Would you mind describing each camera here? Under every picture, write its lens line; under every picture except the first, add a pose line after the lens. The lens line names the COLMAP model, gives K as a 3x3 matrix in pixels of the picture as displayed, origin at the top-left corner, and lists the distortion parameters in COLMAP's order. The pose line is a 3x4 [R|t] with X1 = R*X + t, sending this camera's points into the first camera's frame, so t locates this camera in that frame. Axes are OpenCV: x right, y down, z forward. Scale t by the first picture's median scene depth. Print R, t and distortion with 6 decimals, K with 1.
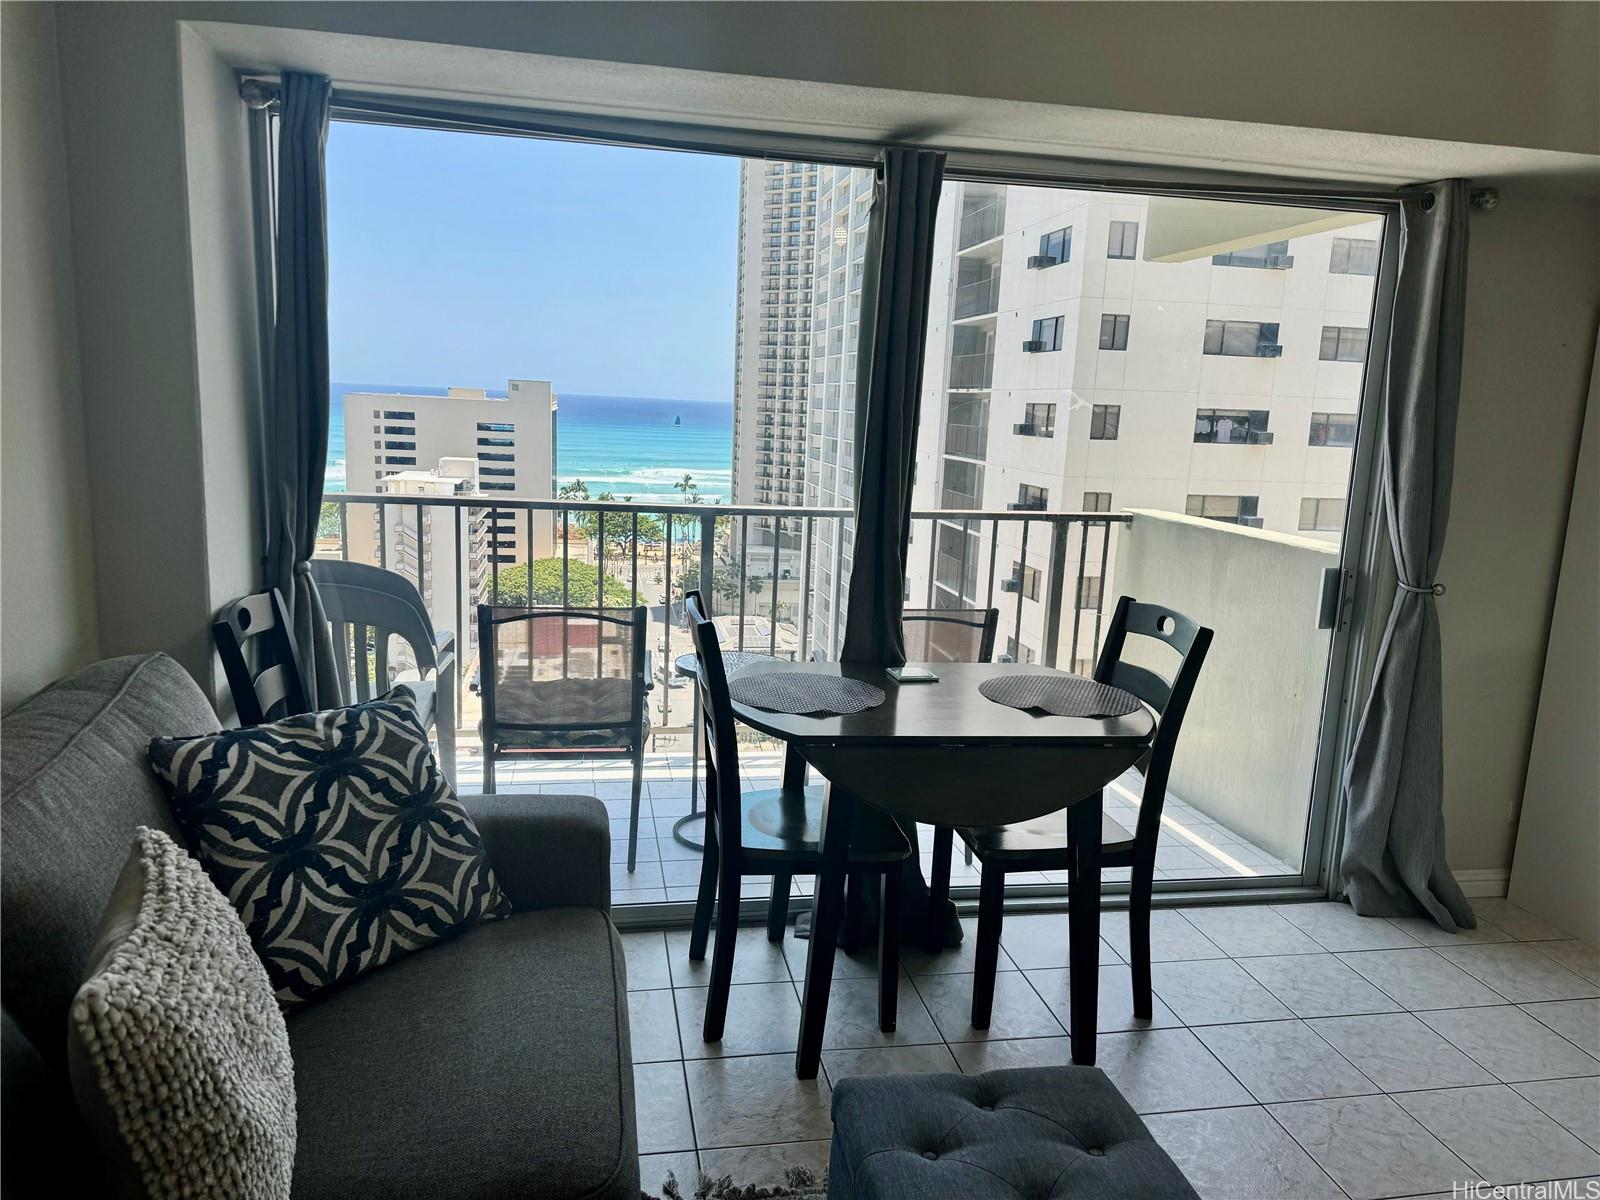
lens RADIAL K [[1129.1, 0, 800.0], [0, 1129.1, 600.0], [0, 0, 1]] dist [0.095806, -0.096533]
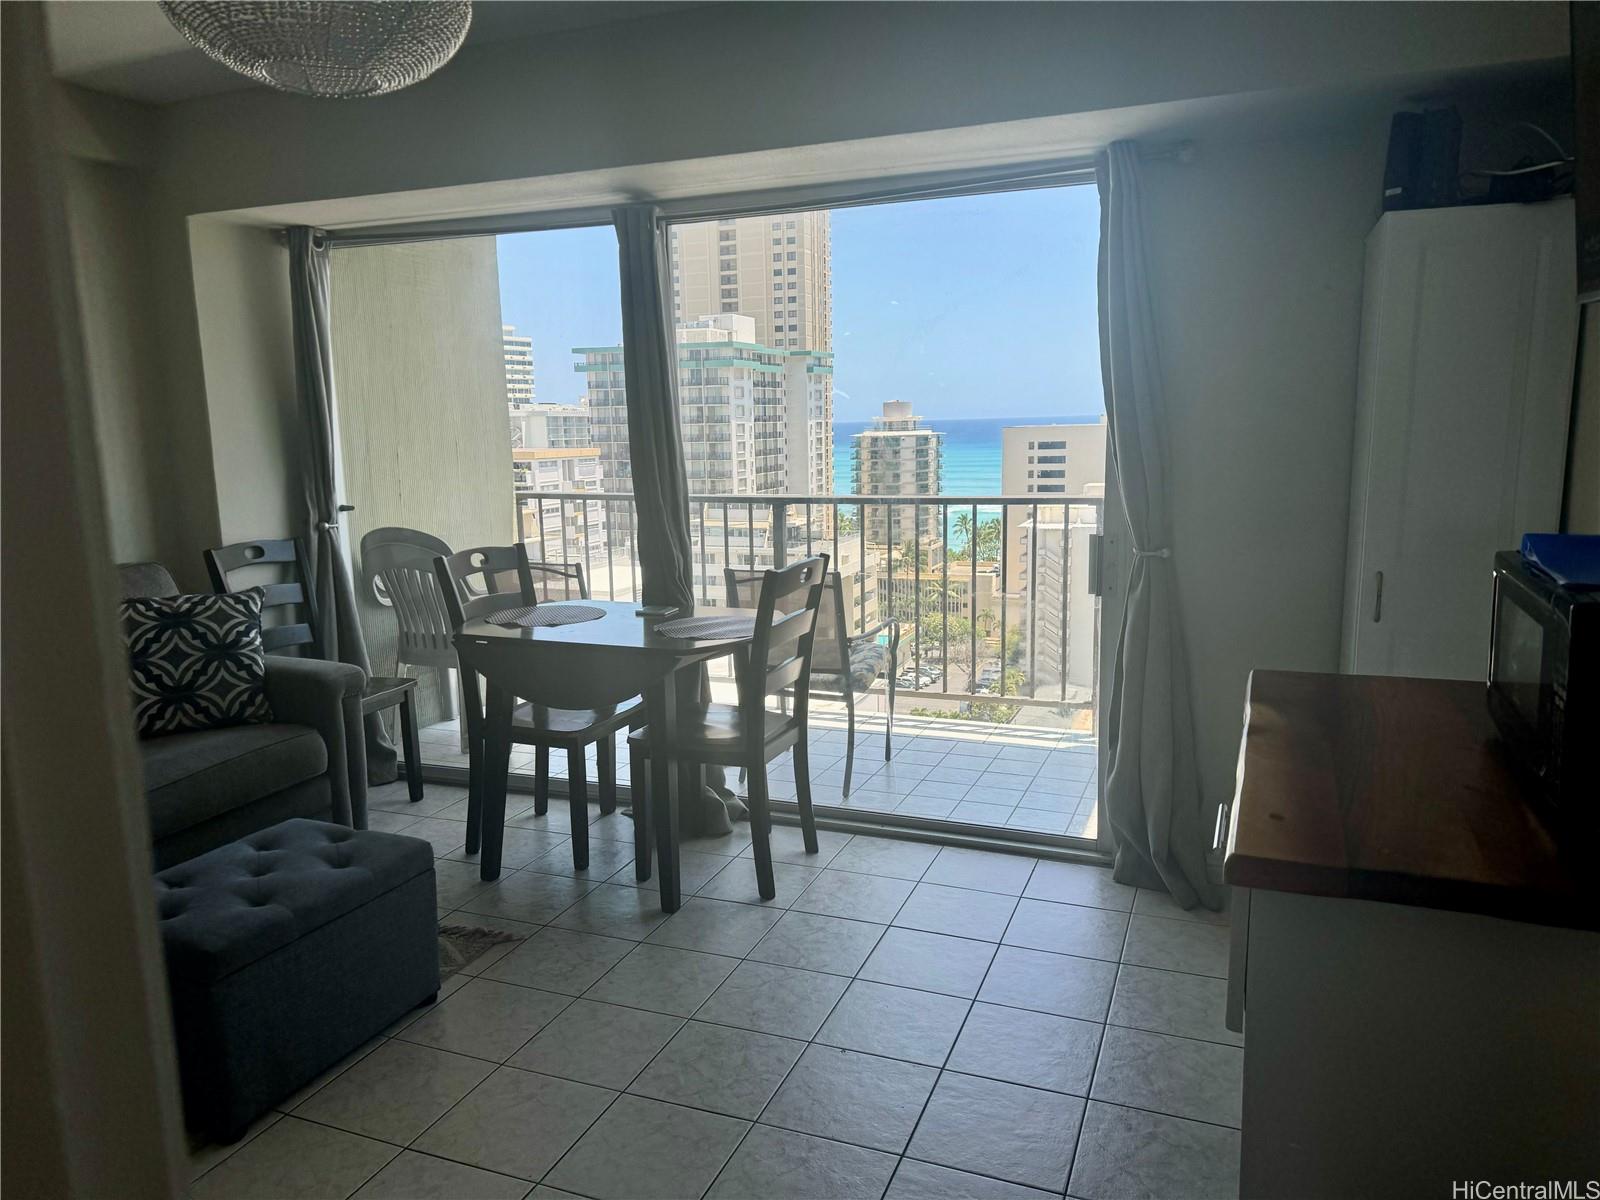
lens RADIAL K [[1129.1, 0, 800.0], [0, 1129.1, 600.0], [0, 0, 1]] dist [0.095806, -0.096533]
pose [[0.838687, 0.027762, -0.543906, 0.888784], [-0.040307, 0.999125, -0.011155, 0.058815], [0.543121, 0.031279, 0.839072, 0.011878]]
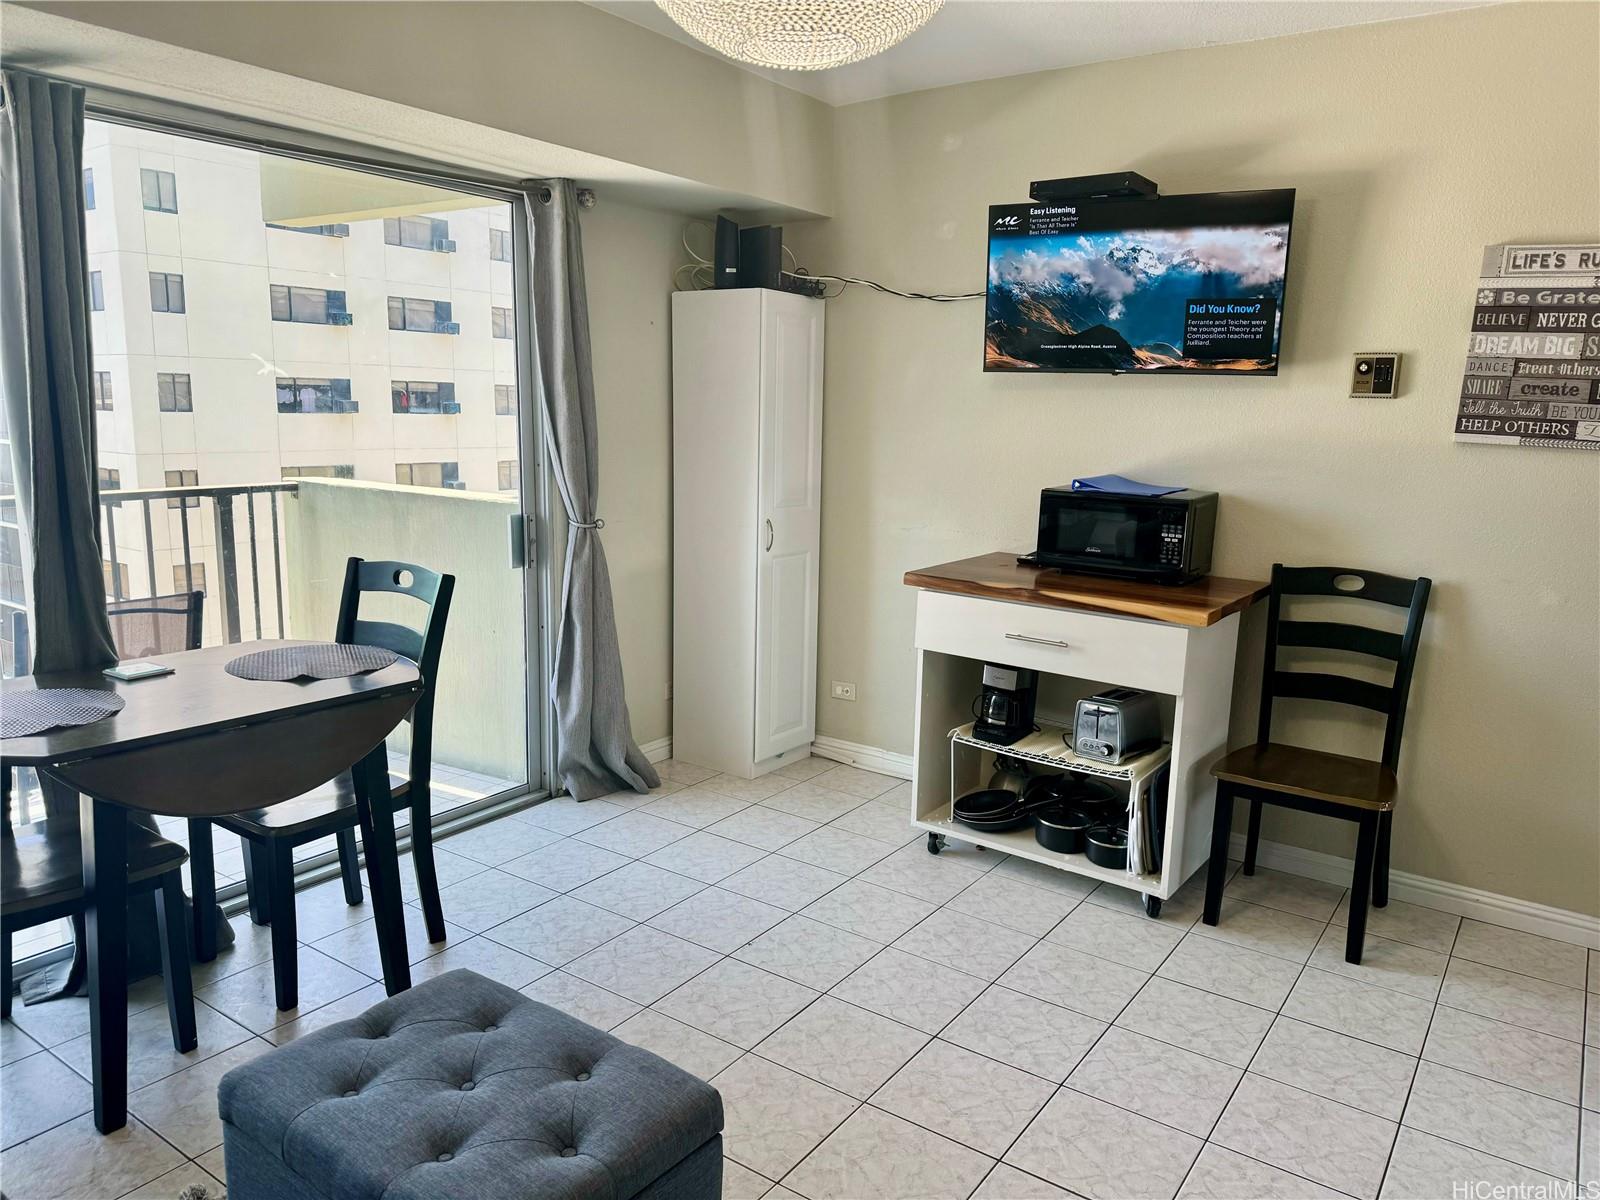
lens RADIAL K [[1129.1, 0, 800.0], [0, 1129.1, 600.0], [0, 0, 1]] dist [0.095806, -0.096533]
pose [[0.725236, -0.147337, 0.672551, -0.116446], [0.129772, 0.988578, 0.076633, 0.007619], [-0.676160, 0.031701, 0.736073, -0.027056]]
